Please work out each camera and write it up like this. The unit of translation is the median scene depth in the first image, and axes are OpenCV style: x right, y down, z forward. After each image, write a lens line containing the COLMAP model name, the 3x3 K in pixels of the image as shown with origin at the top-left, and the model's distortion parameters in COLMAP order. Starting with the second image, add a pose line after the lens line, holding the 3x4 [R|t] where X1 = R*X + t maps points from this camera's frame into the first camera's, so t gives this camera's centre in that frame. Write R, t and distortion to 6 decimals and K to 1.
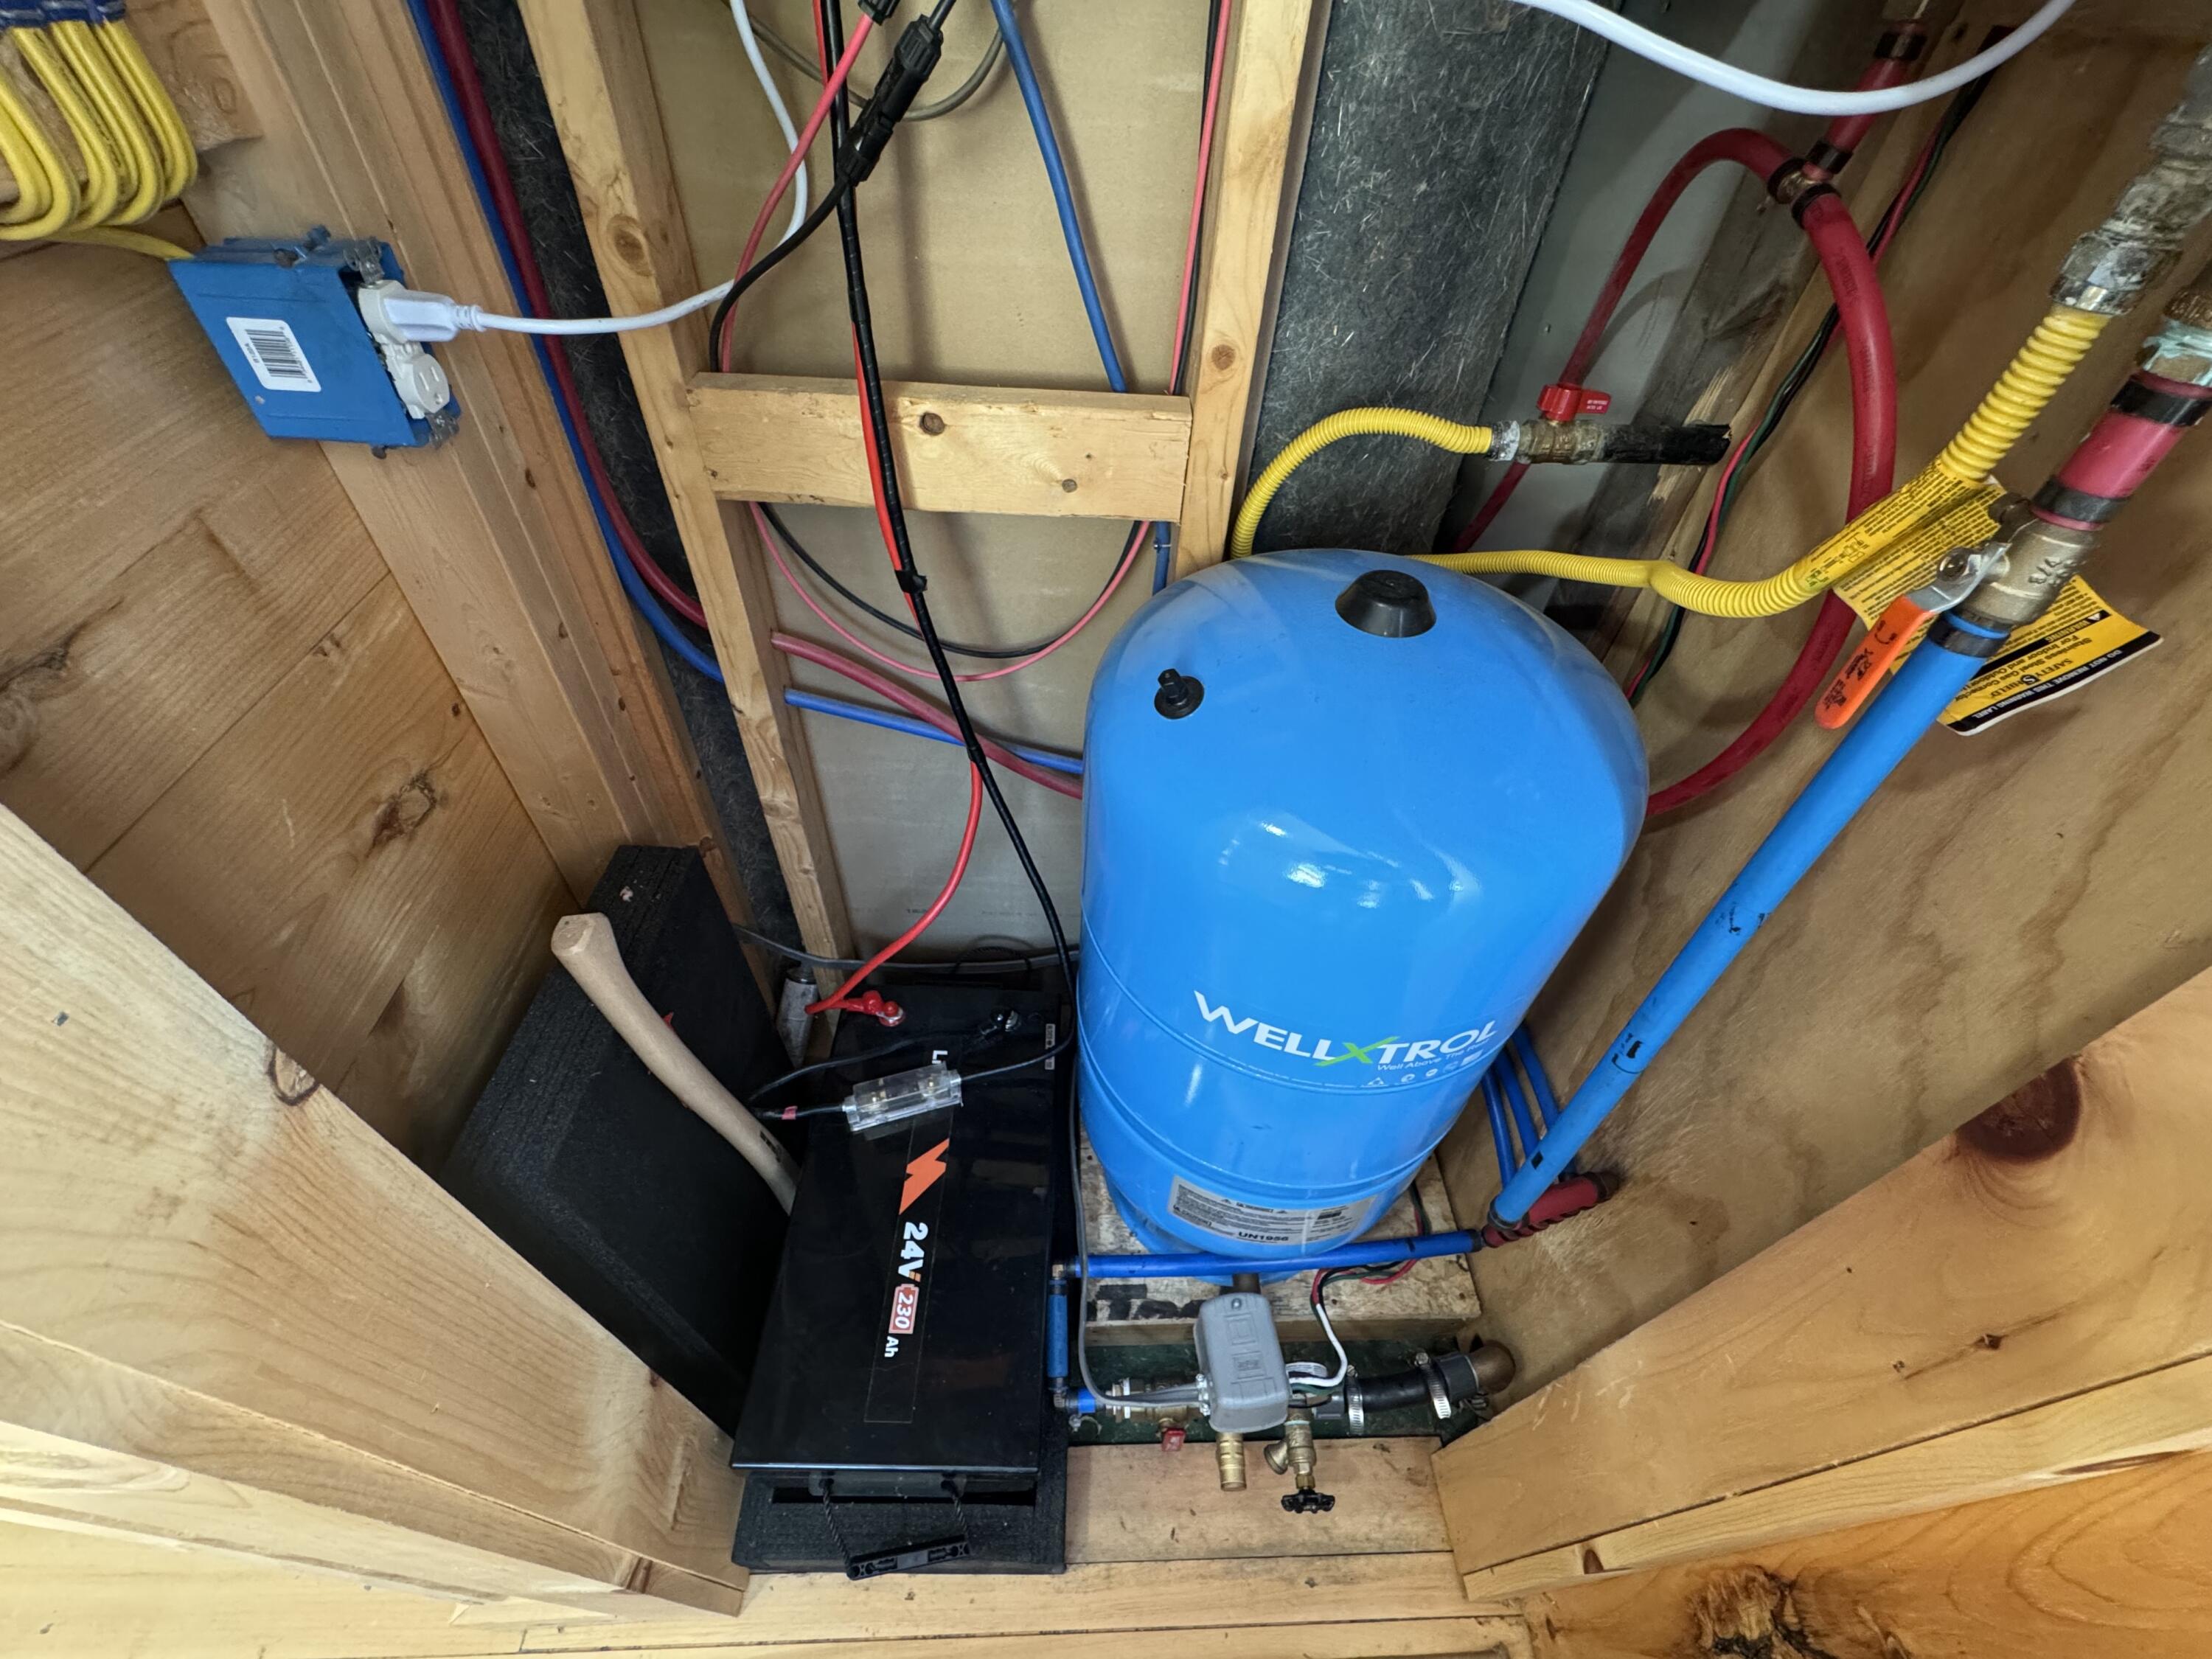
lens RADIAL K [[886.9, 0, 1102.8], [0, 886.9, 831.3], [0, 0, 1]] dist [-0.003116, -0.000477]
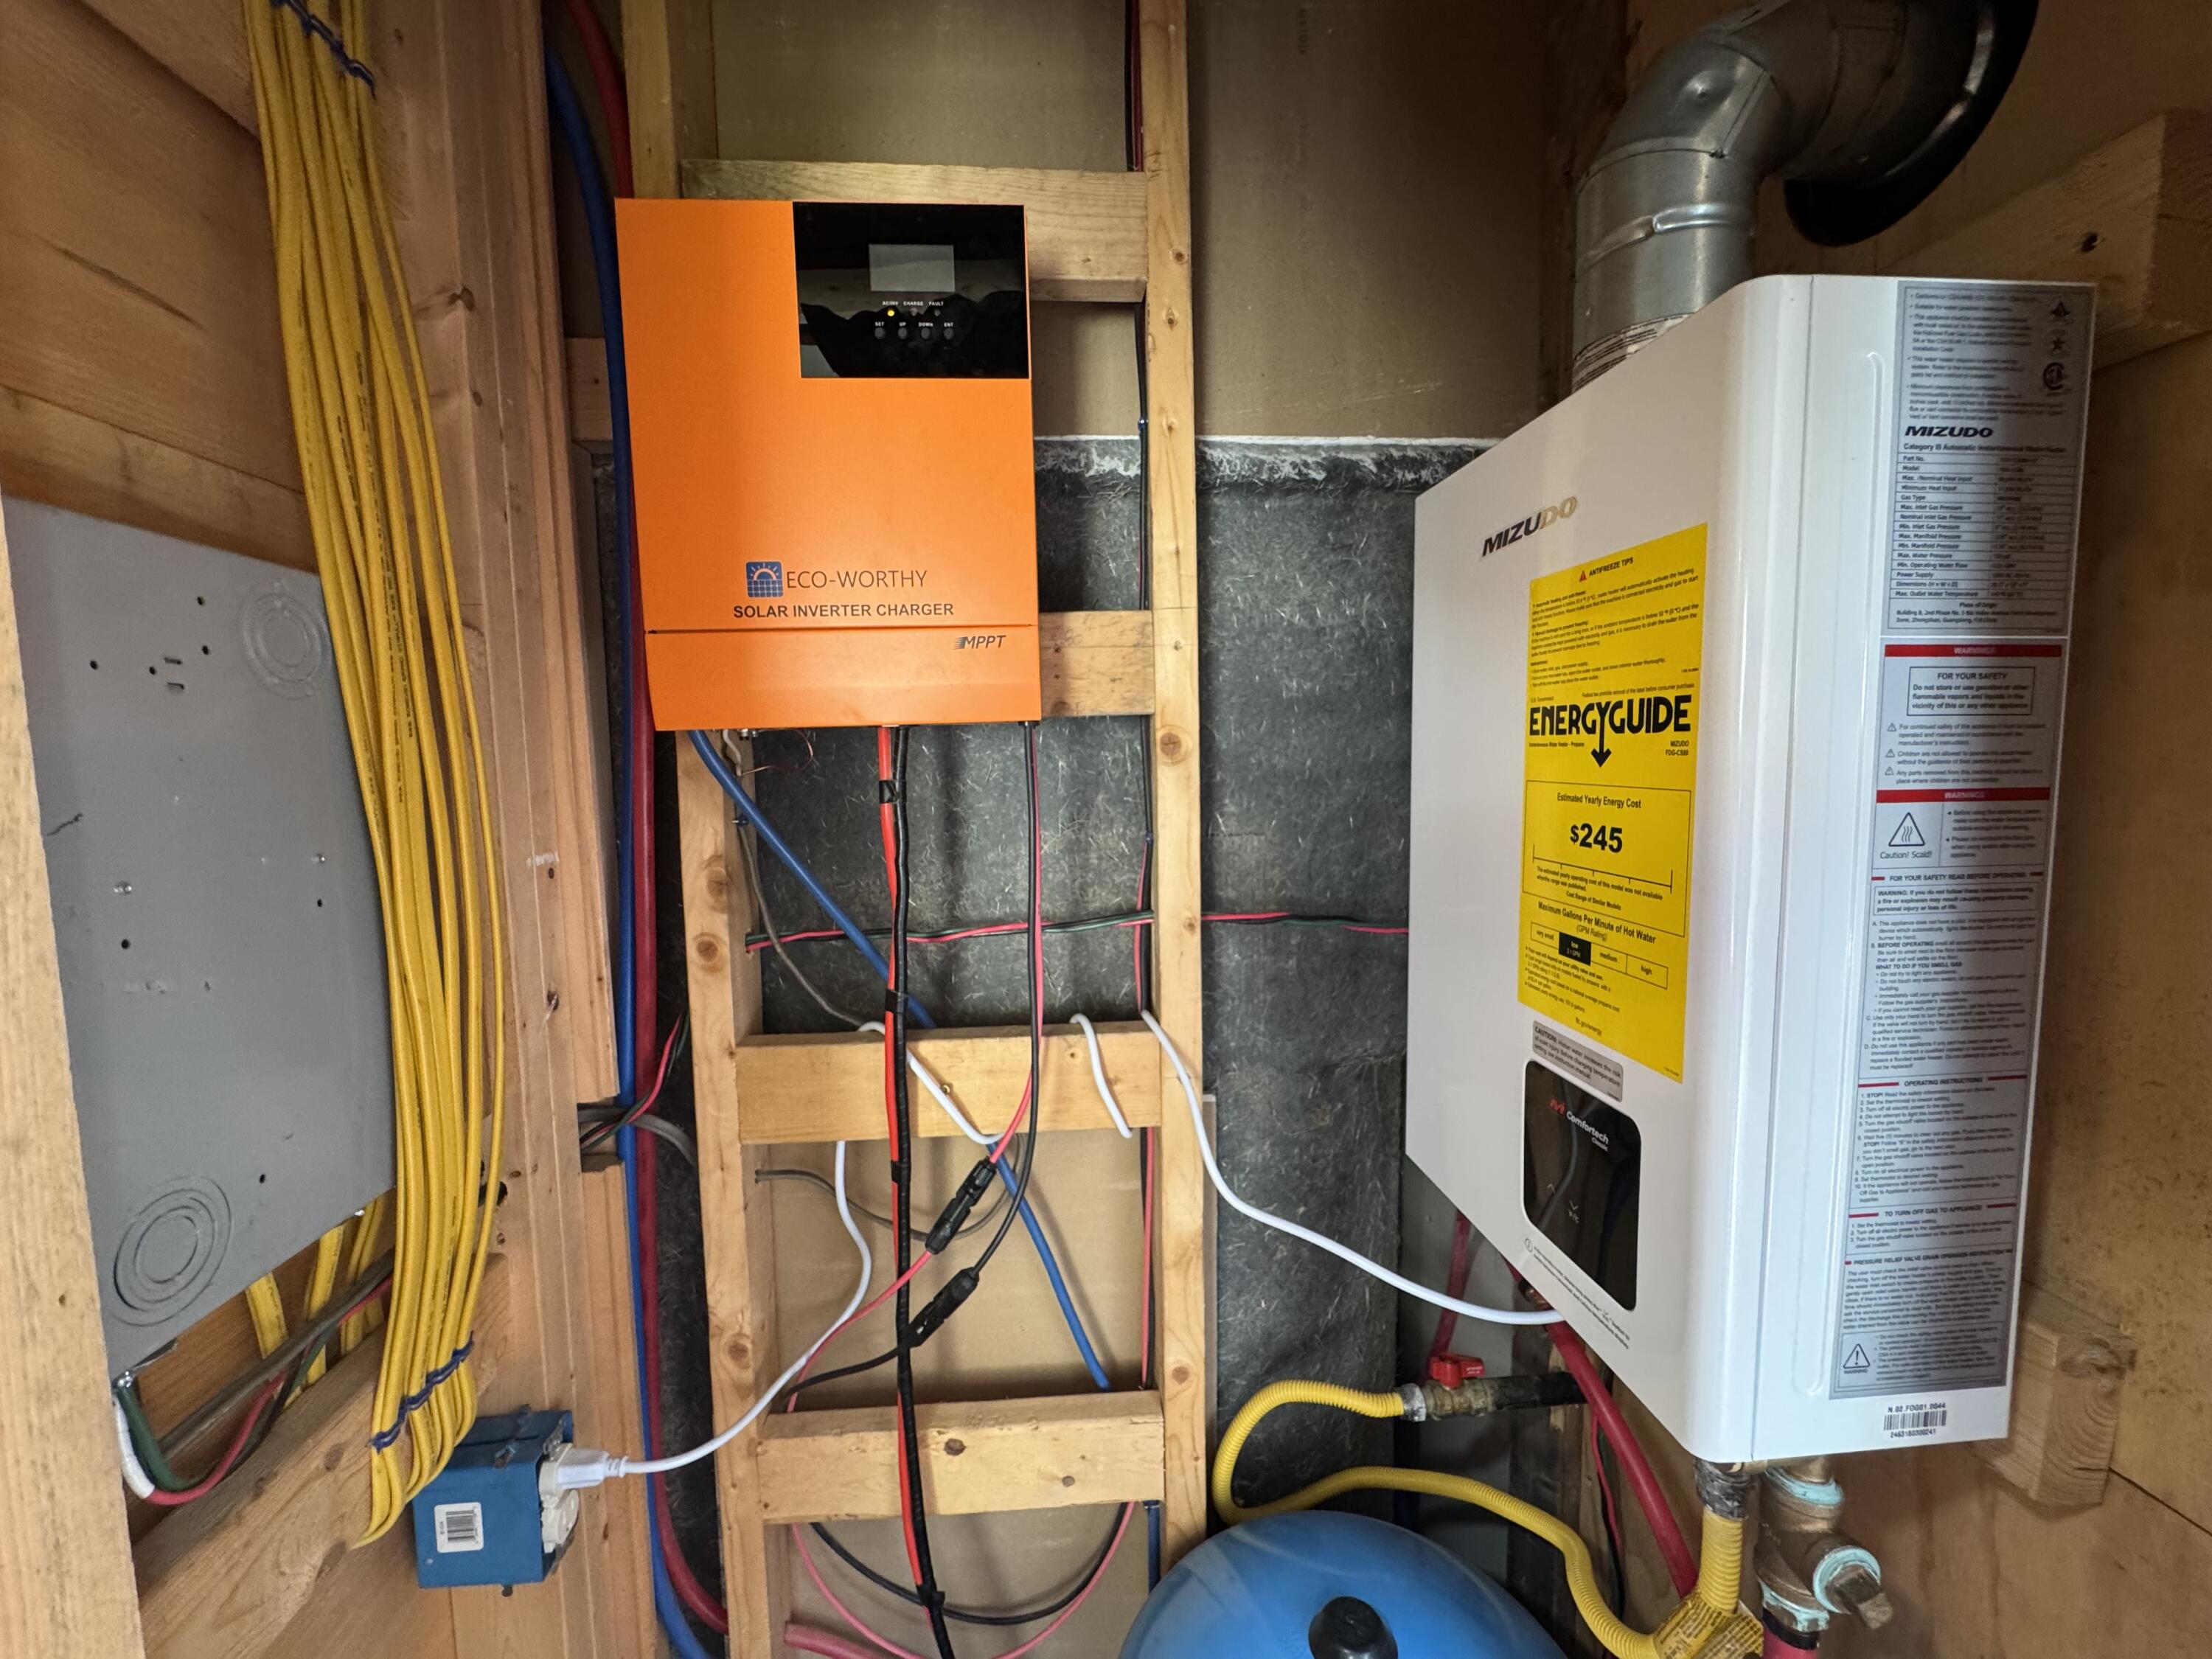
lens RADIAL K [[886.9, 0, 1103.7], [0, 886.9, 830.1], [0, 0, 1]] dist [-0.003116, -0.000477]
pose [[0.995760, -0.076689, 0.050797, 0.016735], [0.091329, 0.758301, -0.645476, -0.289623], [0.010981, 0.647378, 0.762090, -0.479452]]
